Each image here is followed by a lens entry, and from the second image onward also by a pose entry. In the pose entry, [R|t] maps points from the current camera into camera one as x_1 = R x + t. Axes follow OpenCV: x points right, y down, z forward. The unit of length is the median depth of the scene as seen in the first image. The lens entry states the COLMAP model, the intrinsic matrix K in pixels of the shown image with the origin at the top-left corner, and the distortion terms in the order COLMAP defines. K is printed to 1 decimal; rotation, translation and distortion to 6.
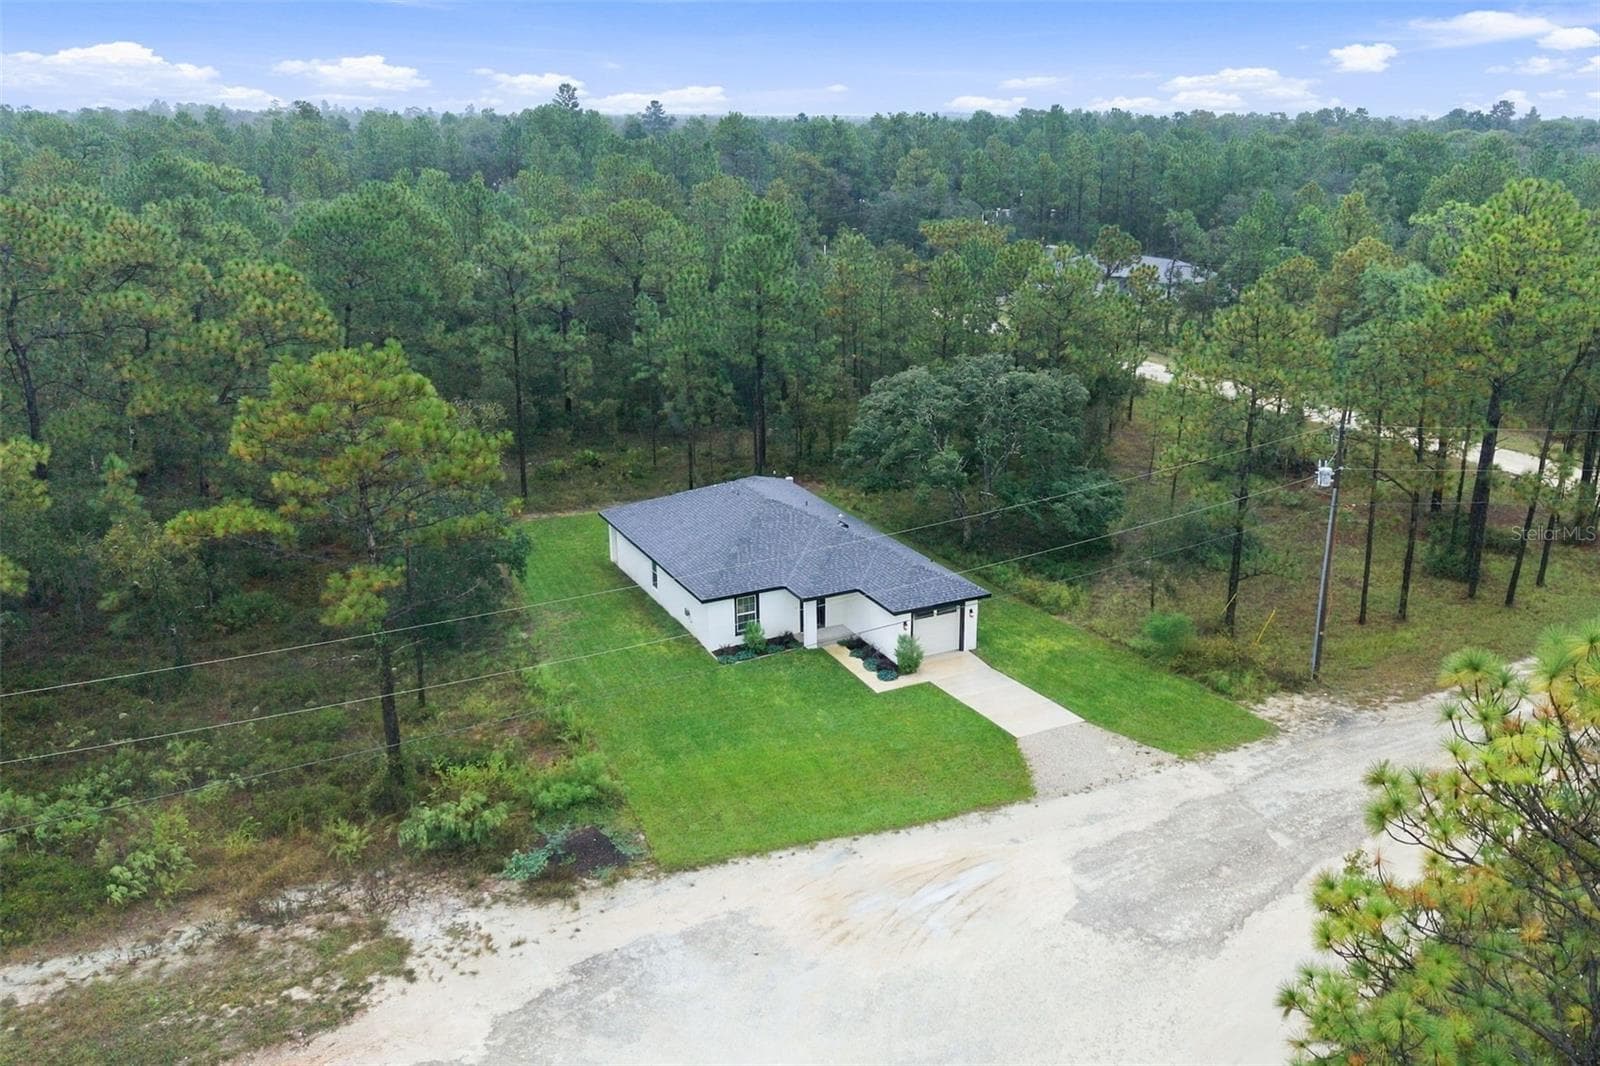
lens RADIAL K [[1344.0, 0, 800.0], [0, 1344.0, 533.0], [0, 0, 1]] dist [0.002702, -0.002964]
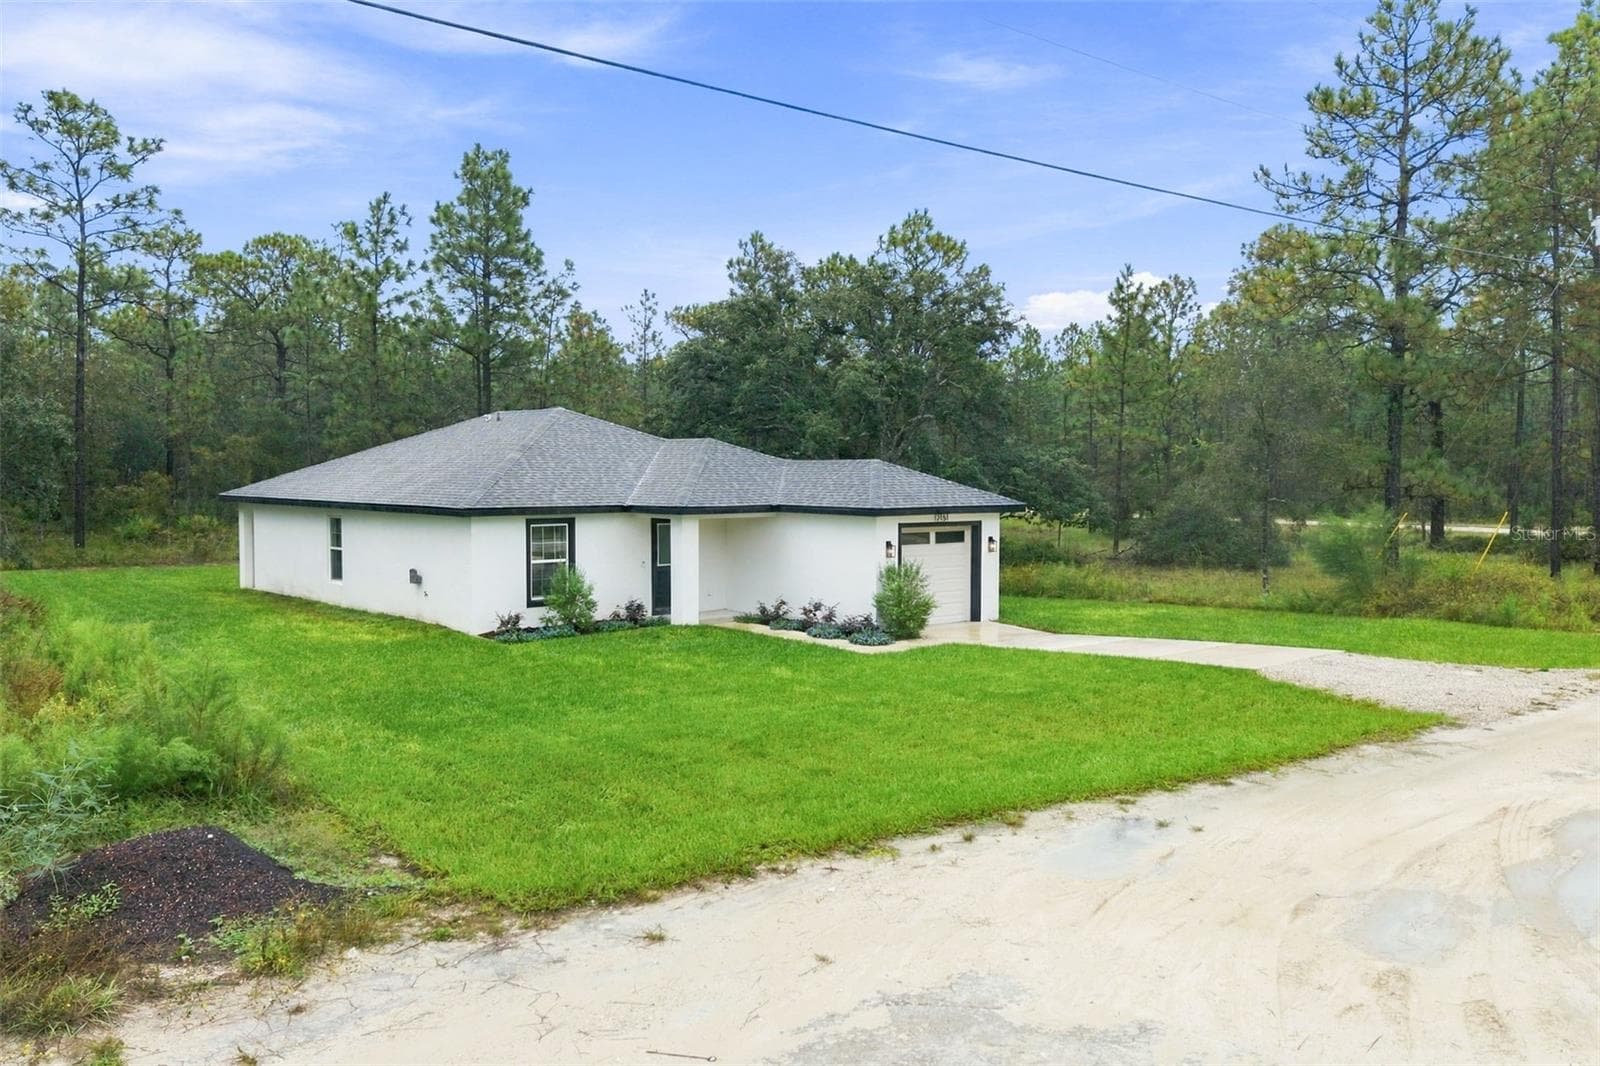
lens RADIAL K [[1344.0, 0, 800.0], [0, 1344.0, 533.0], [0, 0, 1]] dist [0.002702, -0.002964]
pose [[0.963700, 0.000338, 0.266986, -0.085501], [0.067304, 0.967396, -0.244163, 0.181354], [-0.258364, 0.253269, 0.932257, 0.545063]]
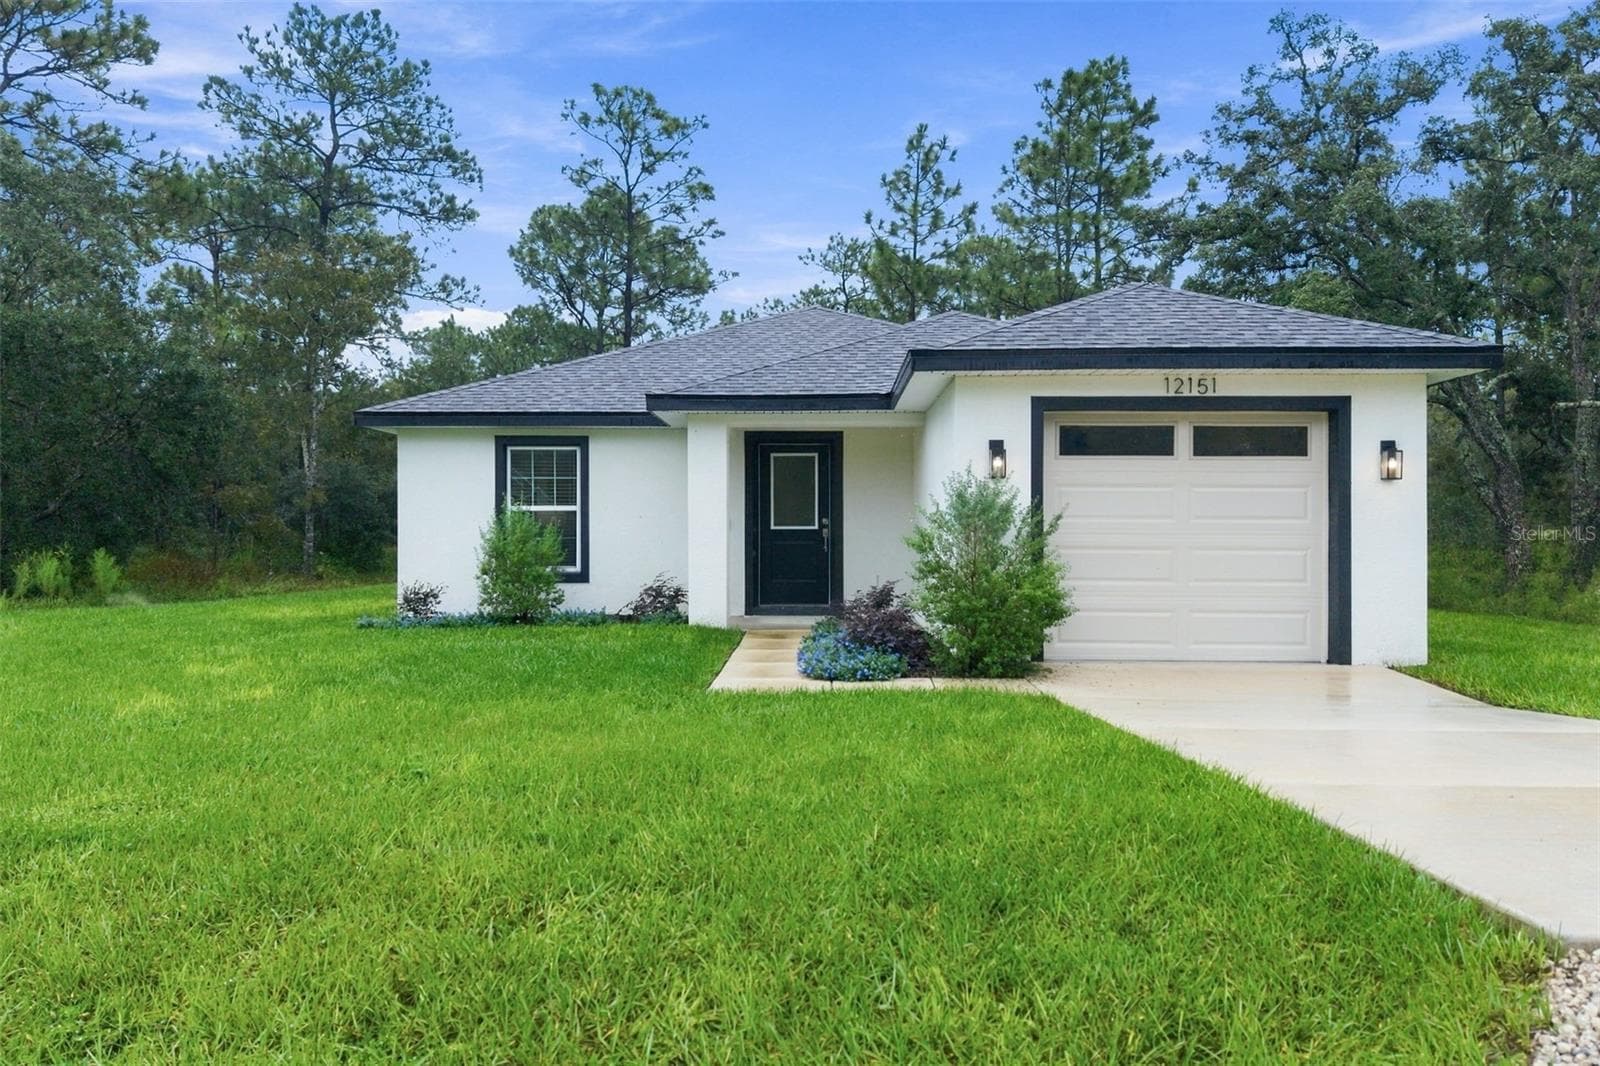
lens RADIAL K [[1256.0, 0, 796.0], [0, 1256.0, 576.7], [0, 0, 1]] dist [0.024461, -0.007037]
pose [[0.887473, 0.026286, -0.460109, 0.138514], [-0.149303, 0.960927, -0.233082, 0.133585], [0.436005, 0.275549, 0.856722, 0.830740]]
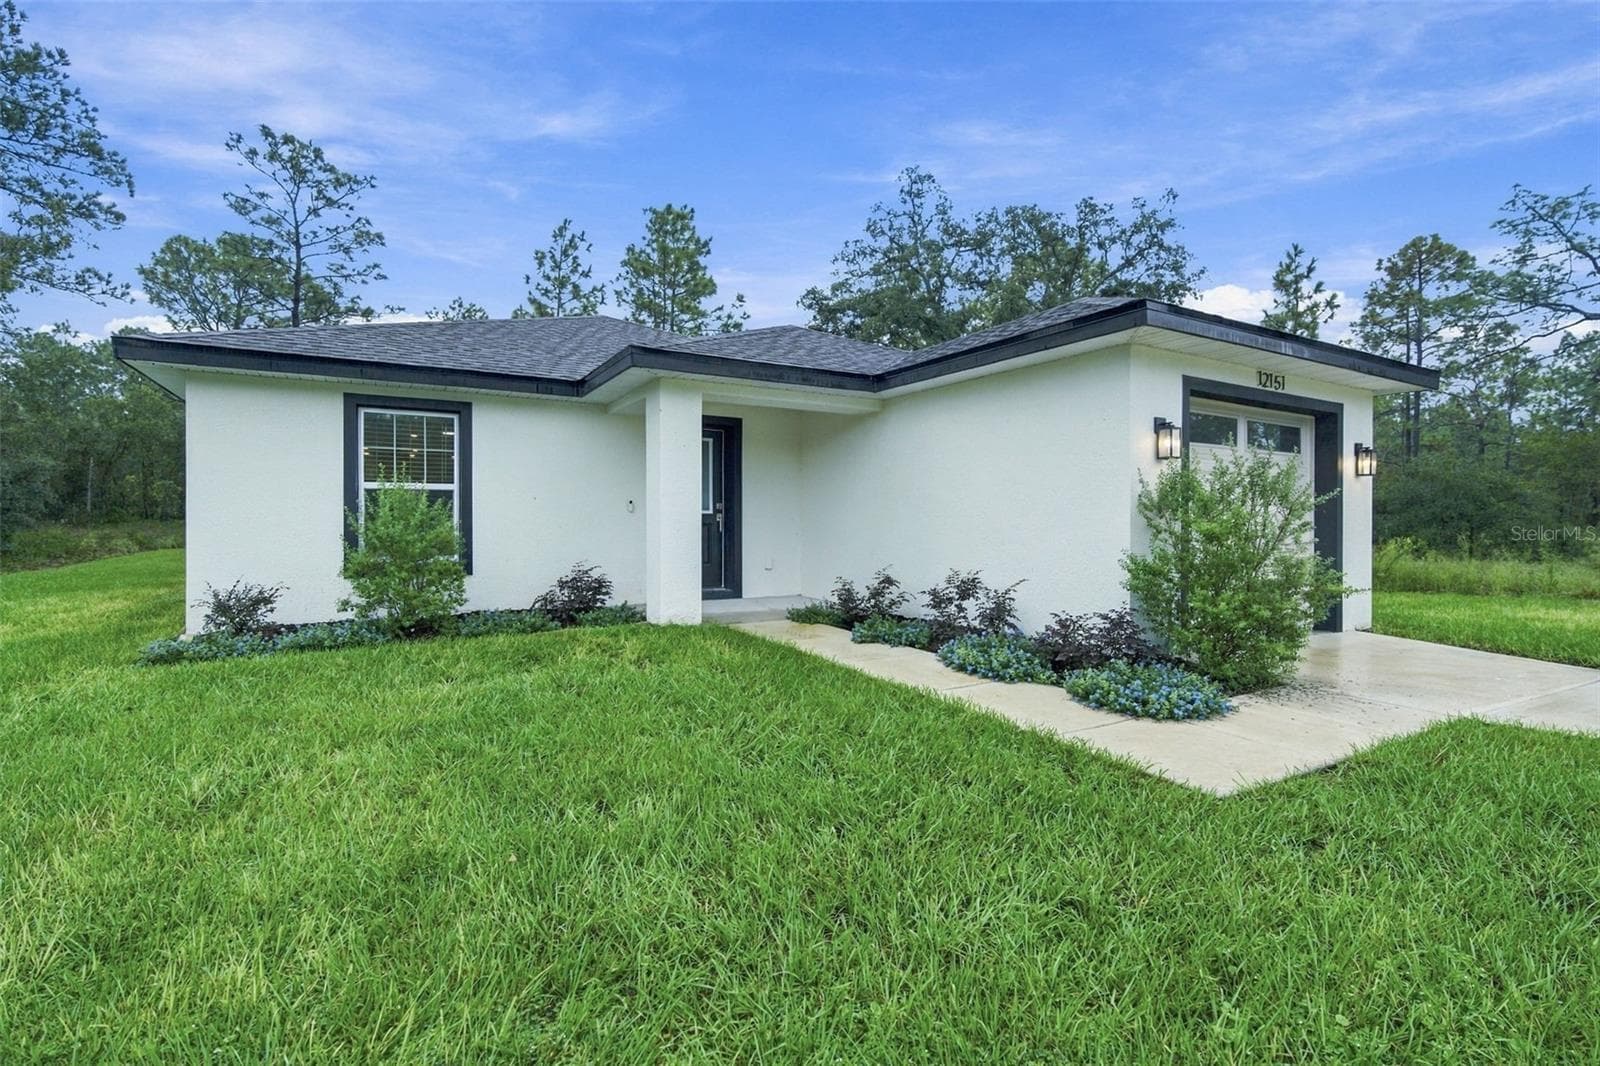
lens RADIAL K [[730.4, 0, 800.0], [0, 730.4, 533.0], [0, 0, 1]] dist [0.003068, 0.000952]
pose [[0.997529, 0.011144, 0.069366, 0.021565], [0.009255, 0.957888, -0.286993, 0.109426], [-0.069643, 0.286926, 0.955418, 0.911334]]
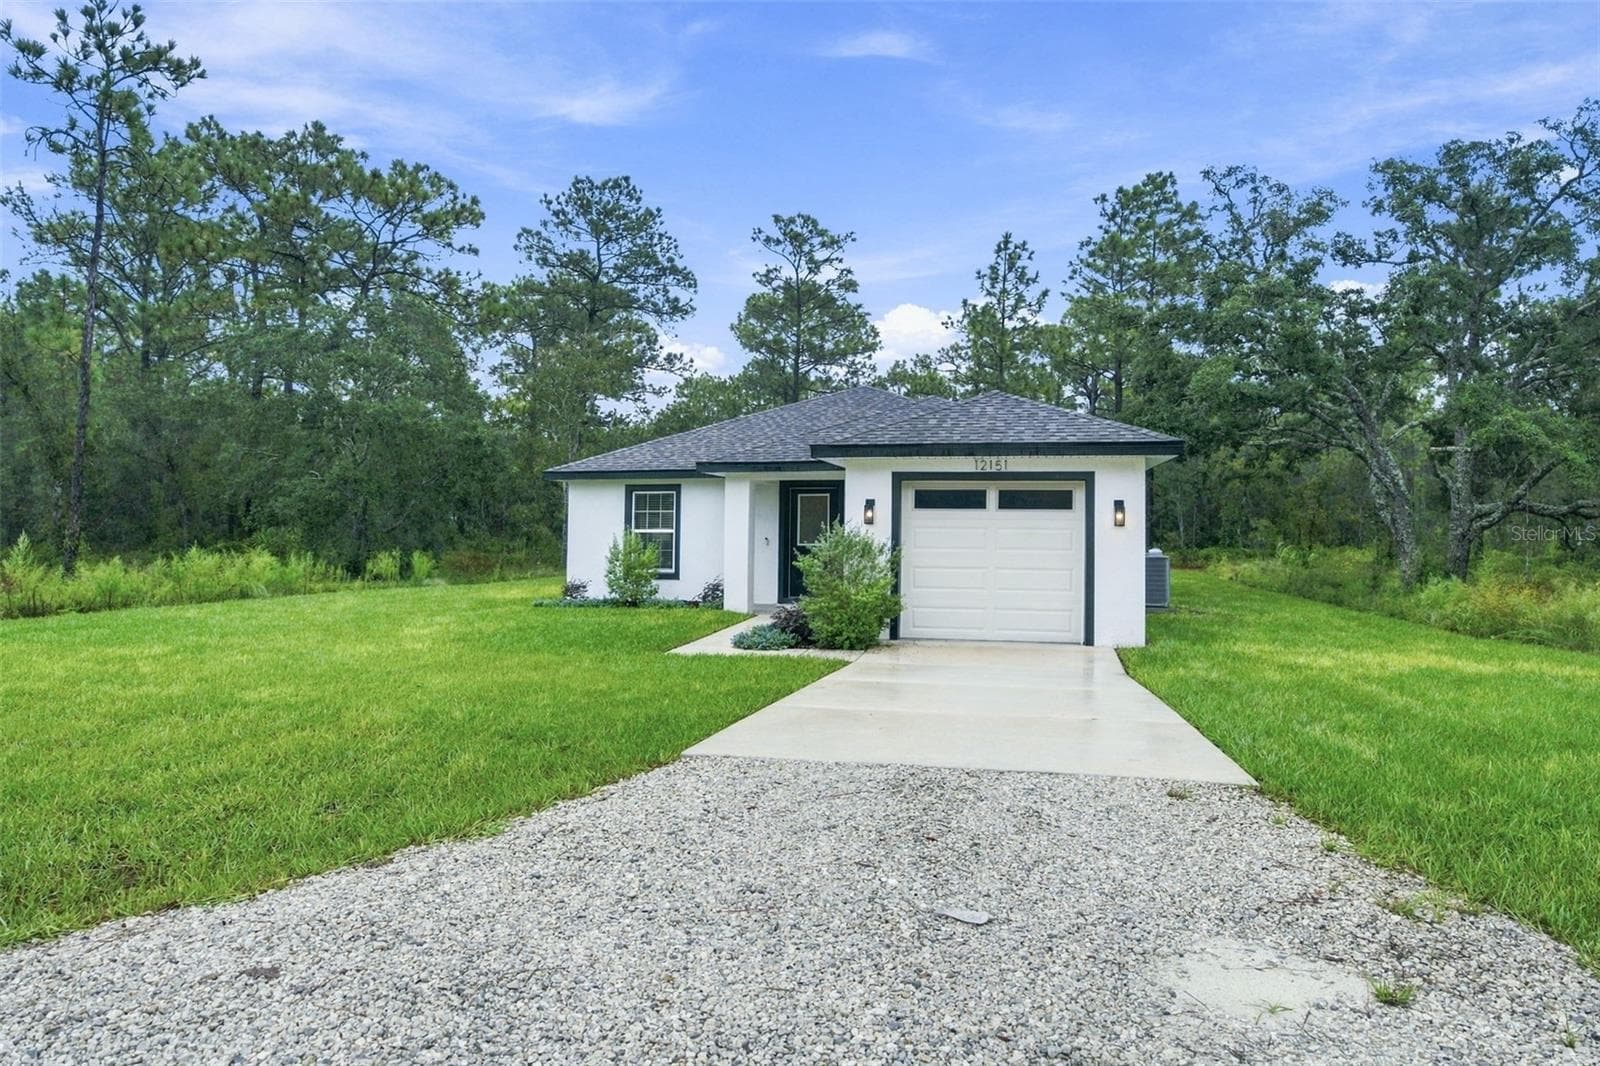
lens RADIAL K [[1000.6, 0, 800.3], [0, 1000.6, 504.8], [0, 0, 1]] dist [0.001486, 0.000142]
pose [[0.779312, 0.000368, -0.626635, 0.215628], [-0.201155, 0.947223, -0.249609, 0.129610], [0.593472, 0.320574, 0.738257, 0.813637]]
